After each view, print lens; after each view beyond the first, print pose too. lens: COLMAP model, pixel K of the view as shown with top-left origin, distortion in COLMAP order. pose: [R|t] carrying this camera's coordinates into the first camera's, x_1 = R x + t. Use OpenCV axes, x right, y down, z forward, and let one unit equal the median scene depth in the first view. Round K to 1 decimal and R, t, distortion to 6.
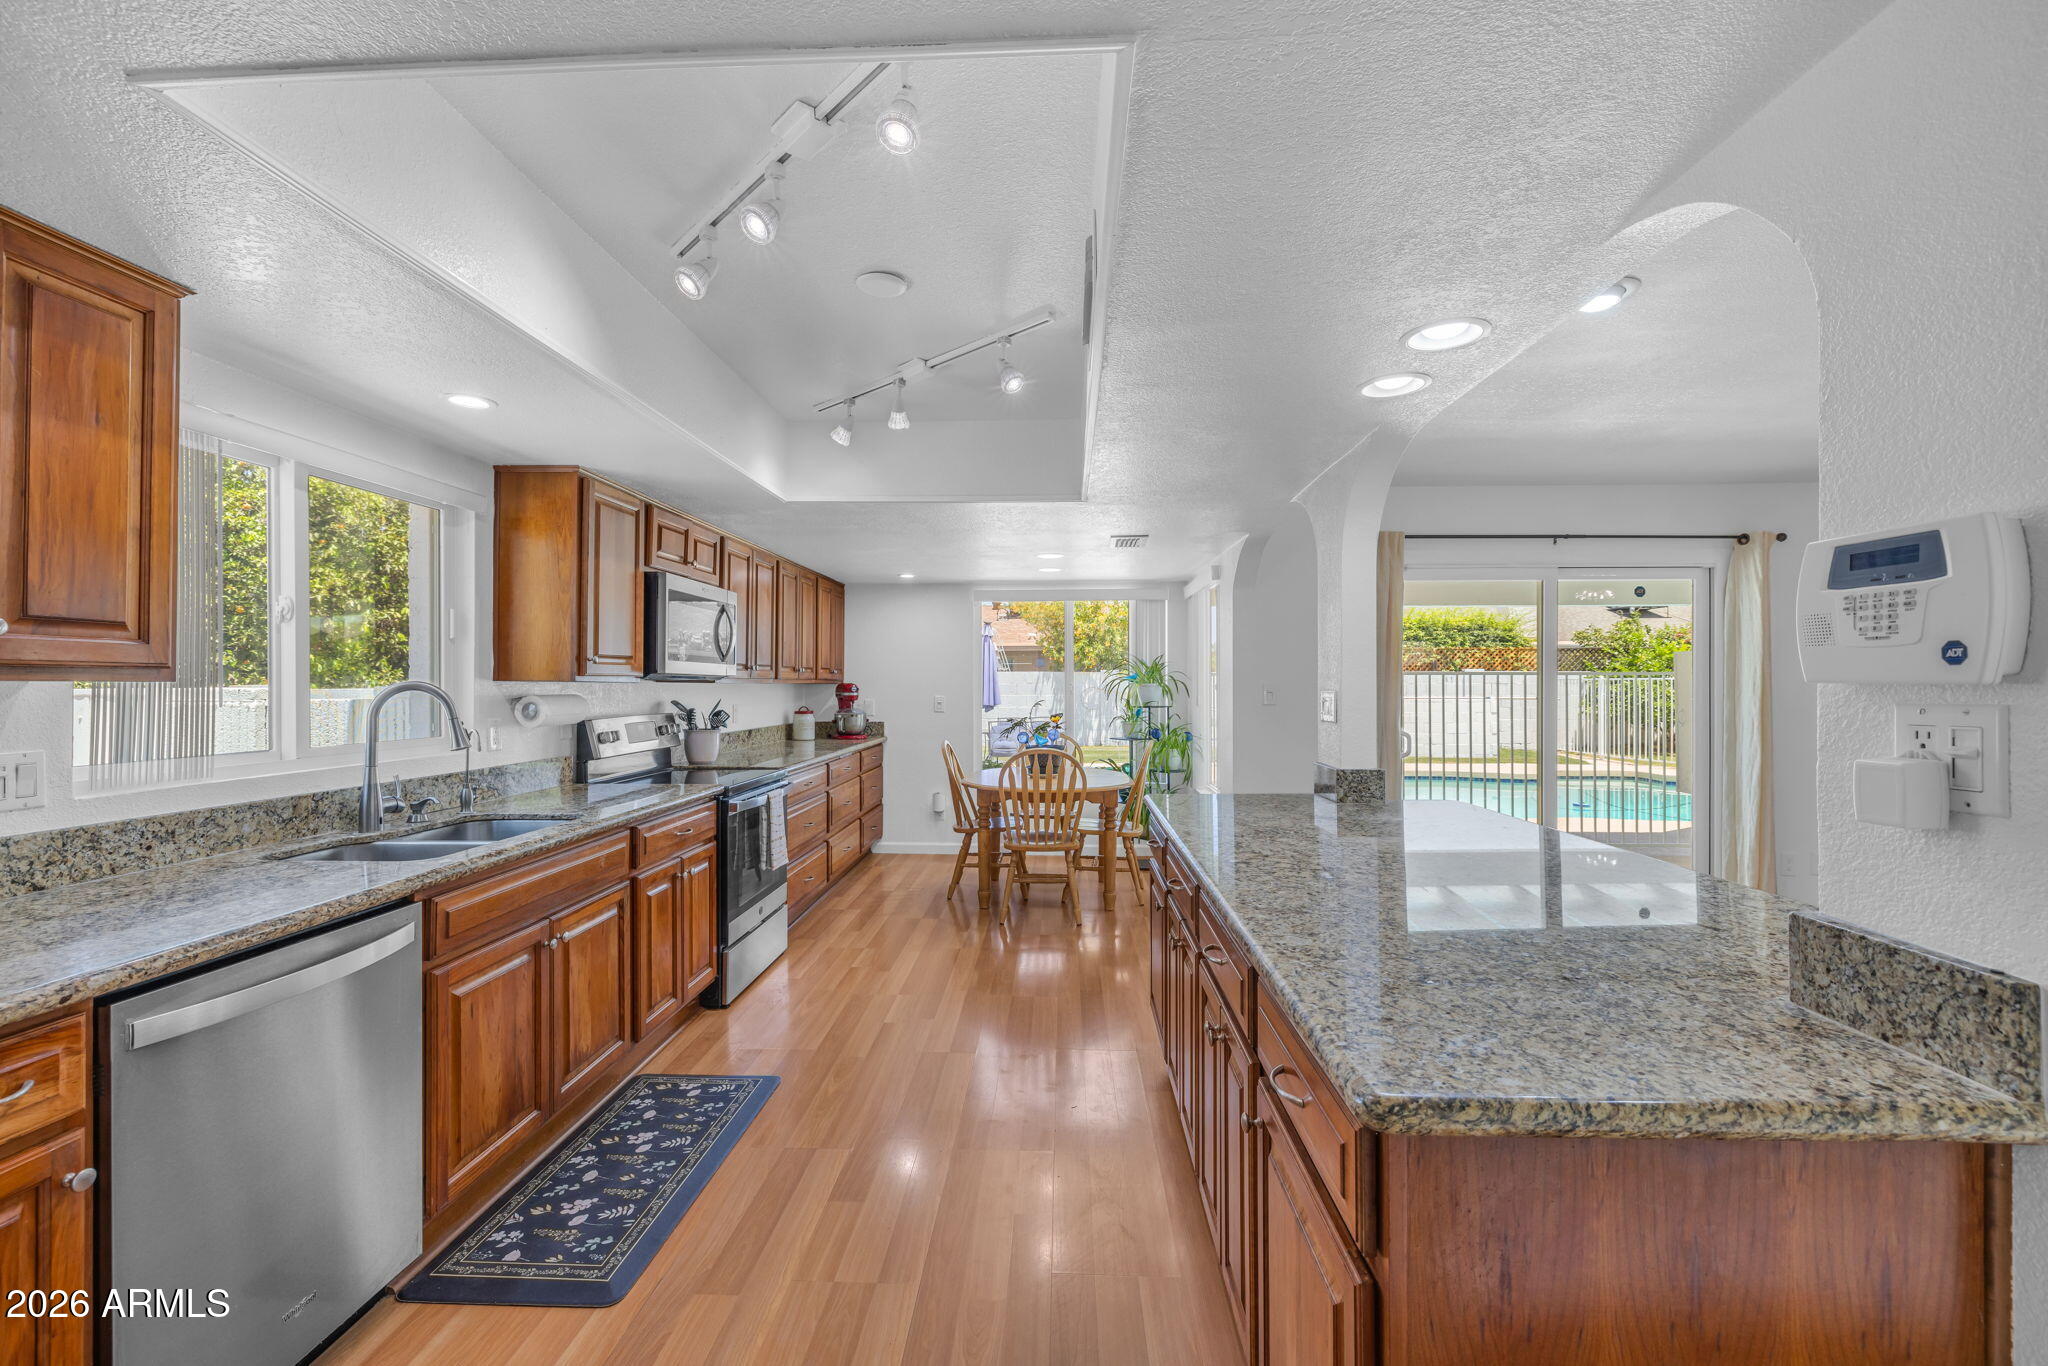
lens RADIAL K [[846.8, 0, 1024.5], [0, 846.8, 678.1], [0, 0, 1]] dist [-0.012959, 0.000518]
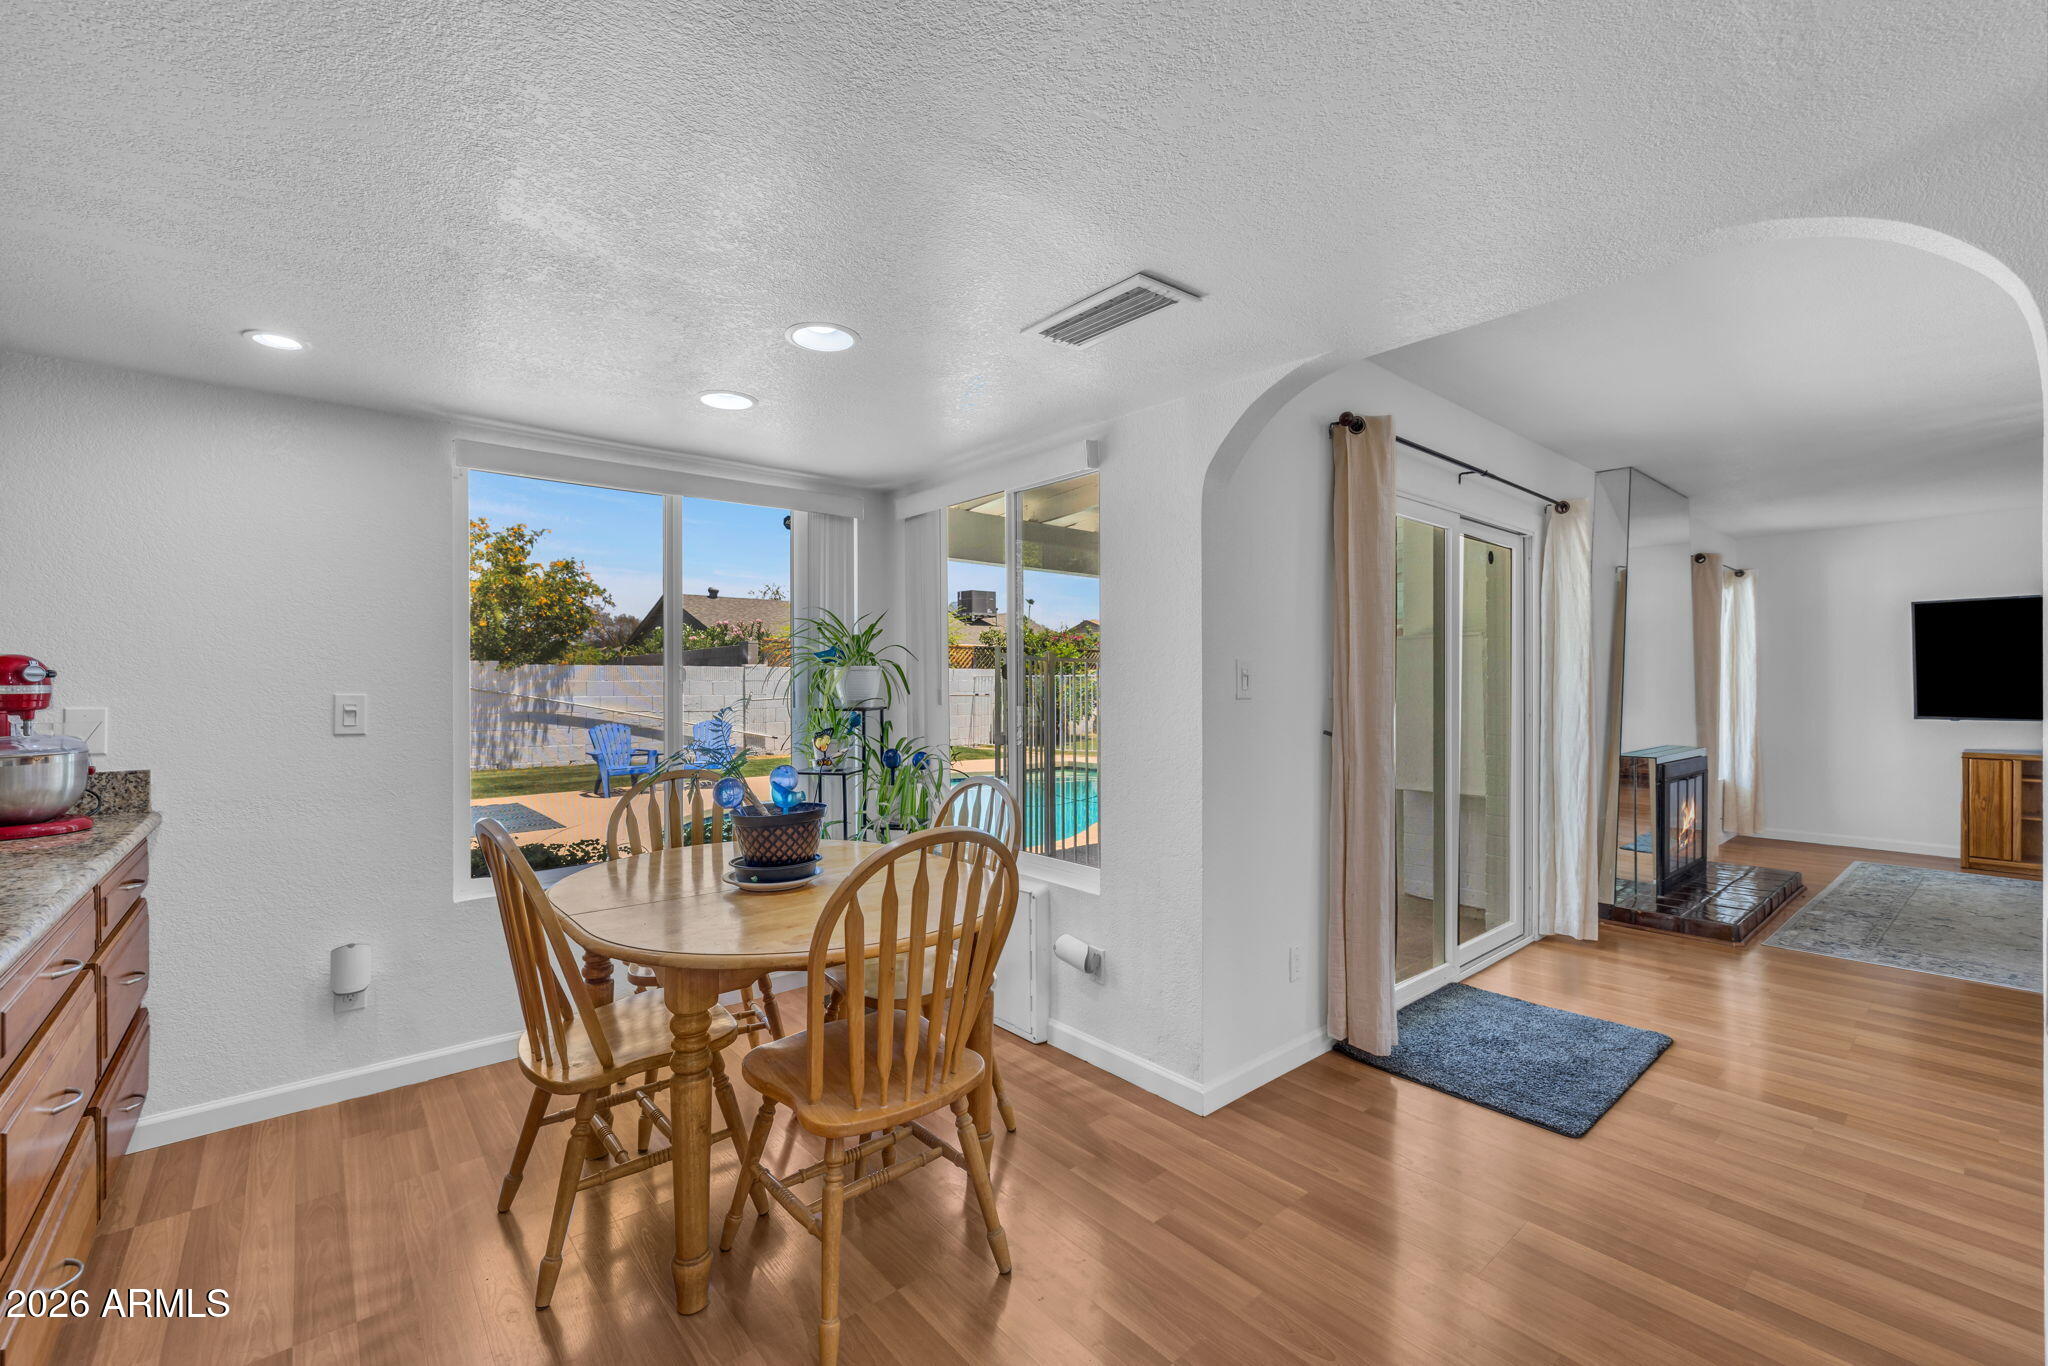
lens RADIAL K [[846.8, 0, 1017.6], [0, 846.8, 683.4], [0, 0, 1]] dist [-0.012959, 0.000518]
pose [[0.734028, -0.002617, 0.679114, -0.165232], [0.001528, 0.999996, 0.002202, 0.018638], [-0.679117, -0.000578, 0.734030, 0.611367]]
